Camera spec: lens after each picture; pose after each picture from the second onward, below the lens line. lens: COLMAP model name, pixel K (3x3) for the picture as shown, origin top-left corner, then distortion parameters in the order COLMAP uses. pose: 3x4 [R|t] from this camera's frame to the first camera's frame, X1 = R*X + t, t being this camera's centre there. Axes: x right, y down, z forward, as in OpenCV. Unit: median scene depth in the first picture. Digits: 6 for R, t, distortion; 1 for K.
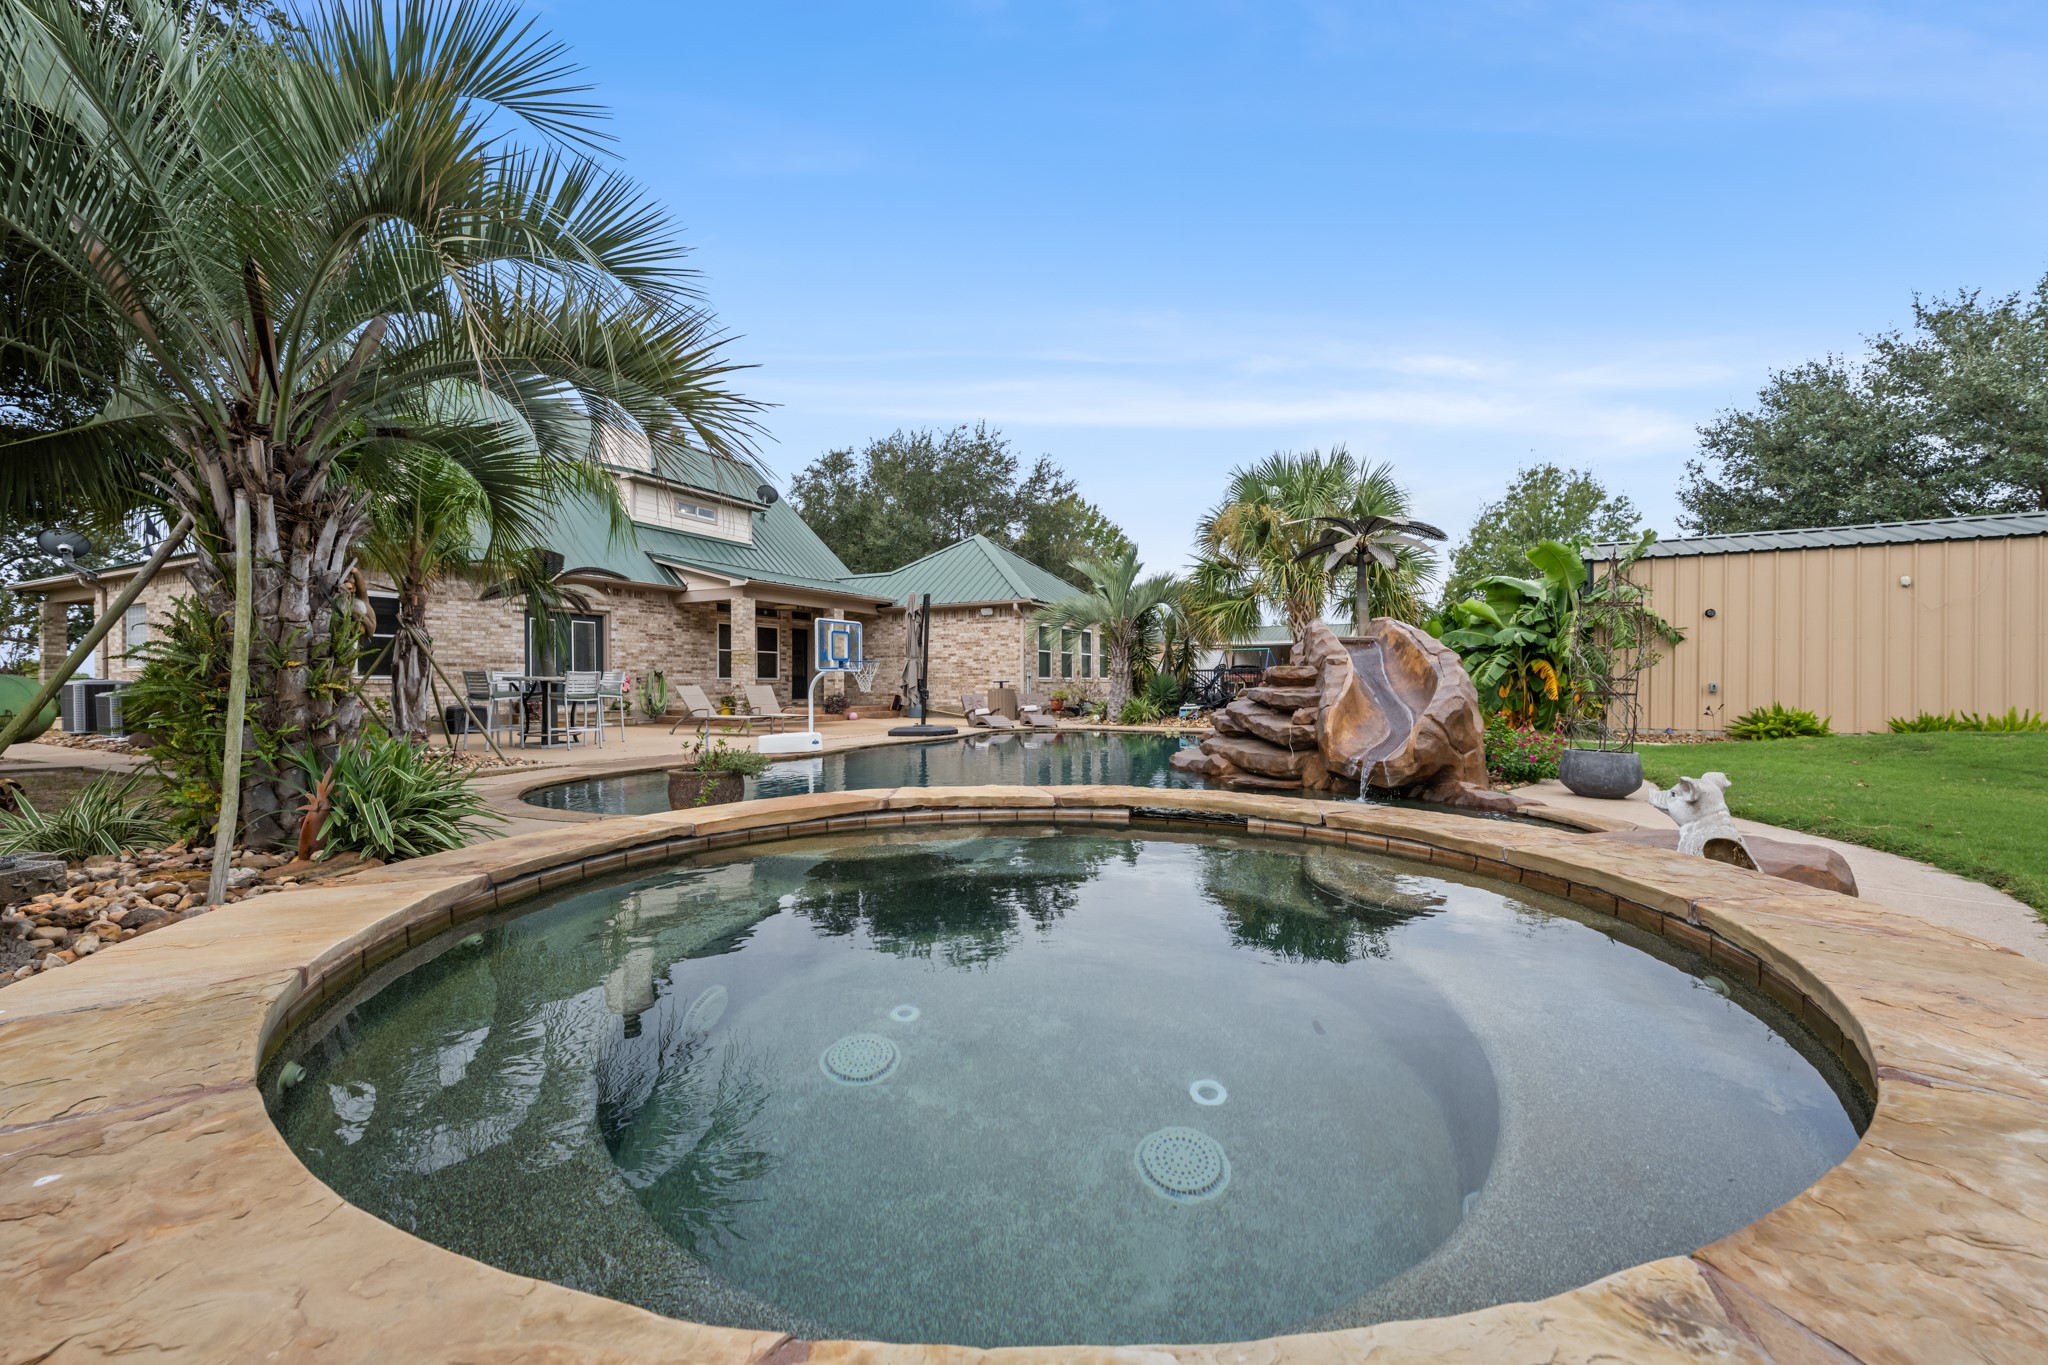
lens RADIAL K [[803.4, 0, 1026.3], [0, 803.4, 681.7], [0, 0, 1]] dist [0.002435, 0.000030]
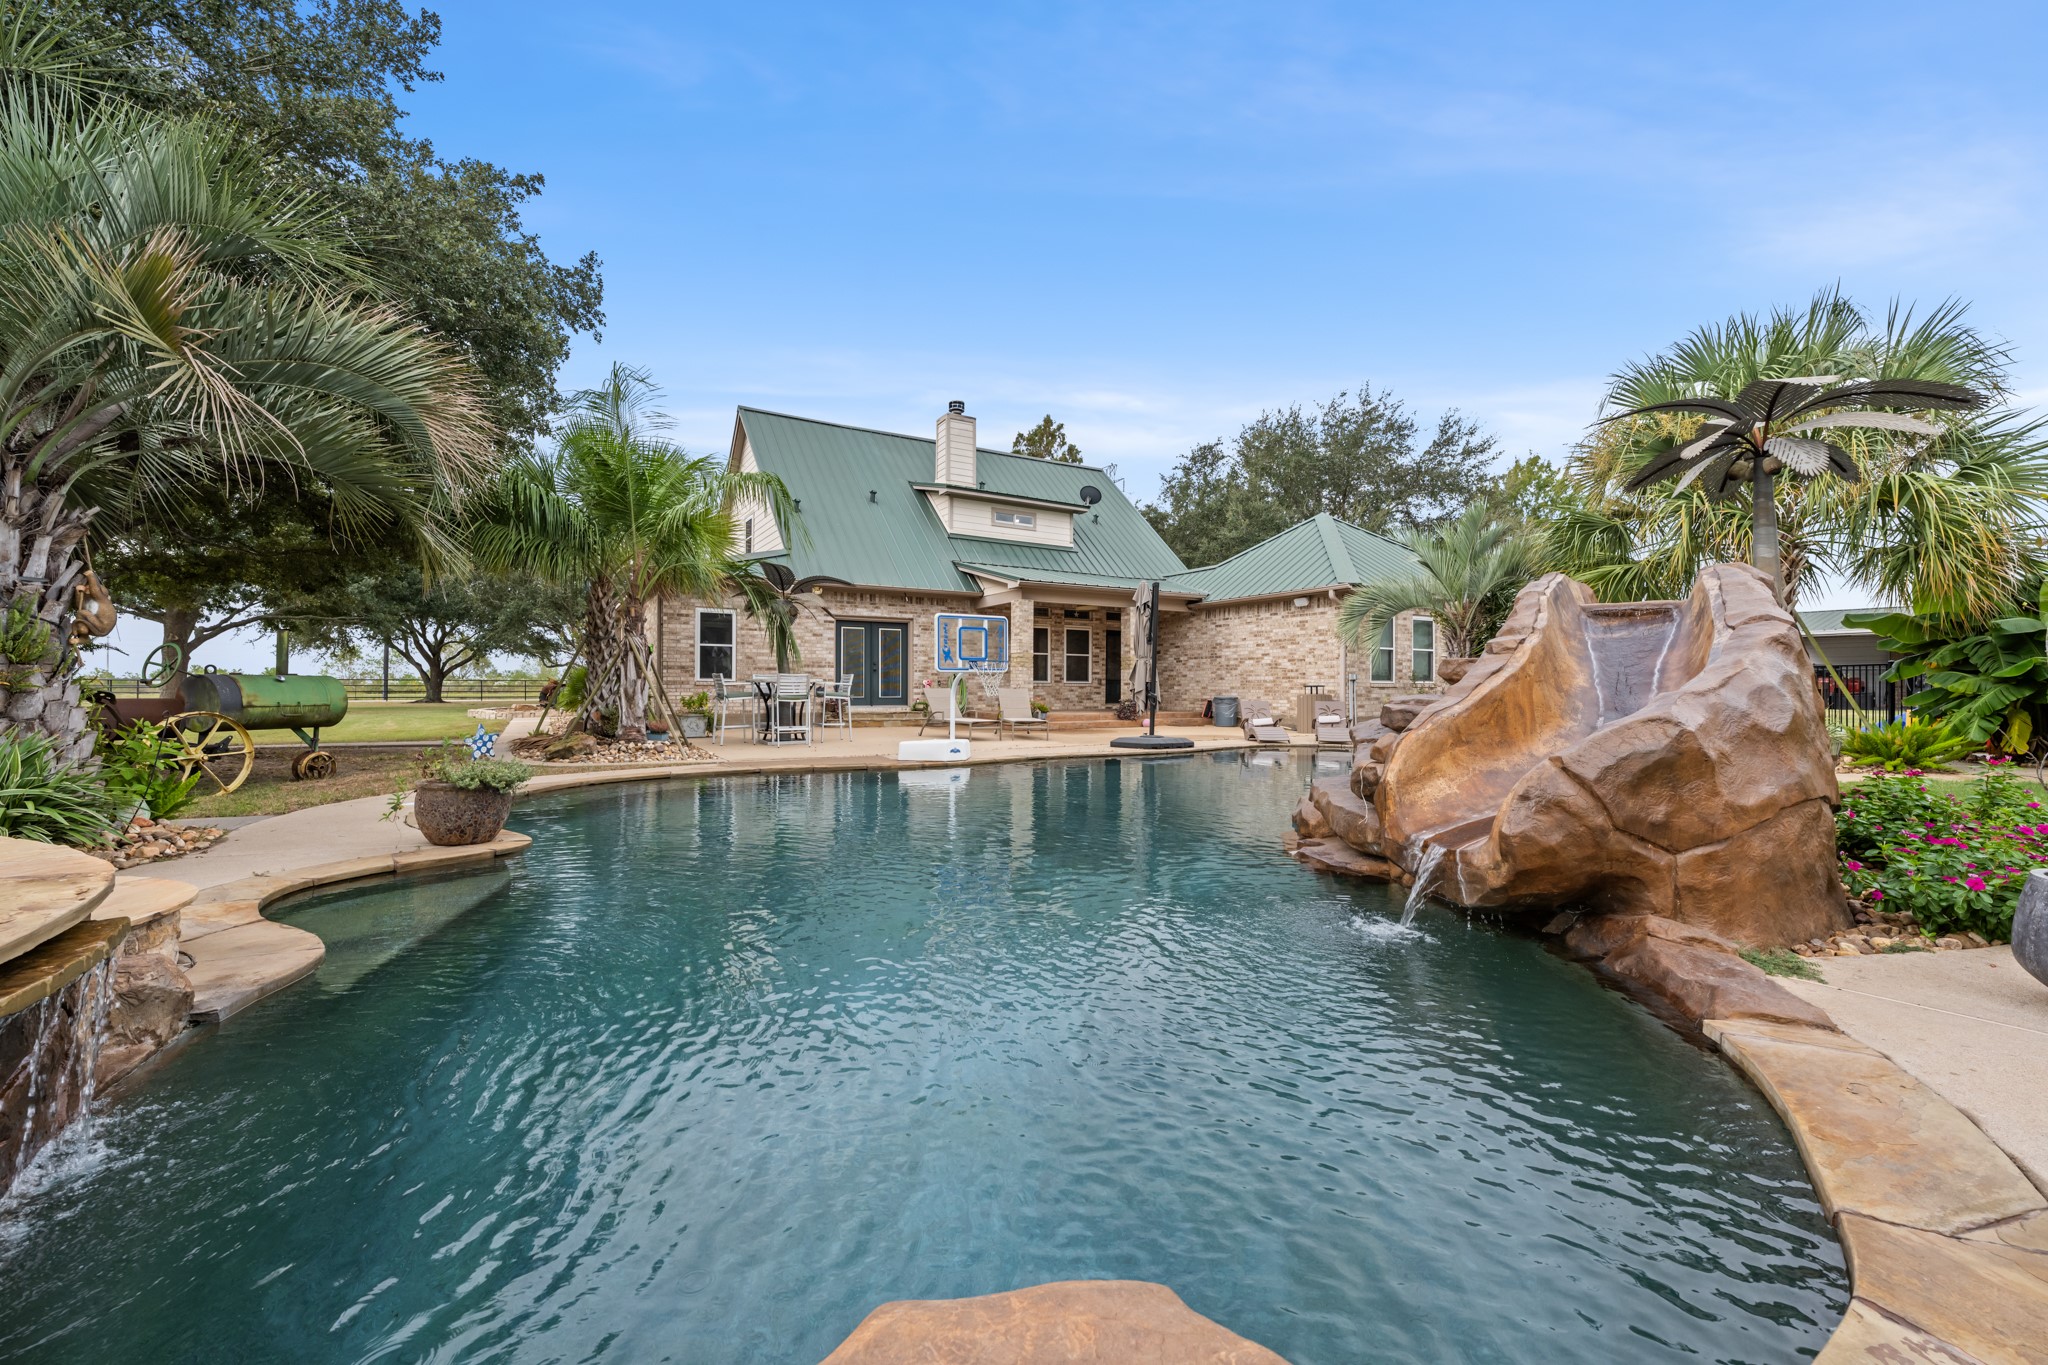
lens RADIAL K [[803.4, 0, 1023.0], [0, 803.4, 680.8], [0, 0, 1]] dist [0.002435, 0.000030]
pose [[0.855929, 0.000835, -0.517093, 0.138141], [-0.004206, 0.999977, -0.005346, 0.000489], [0.517077, 0.006751, 0.855912, 0.134011]]
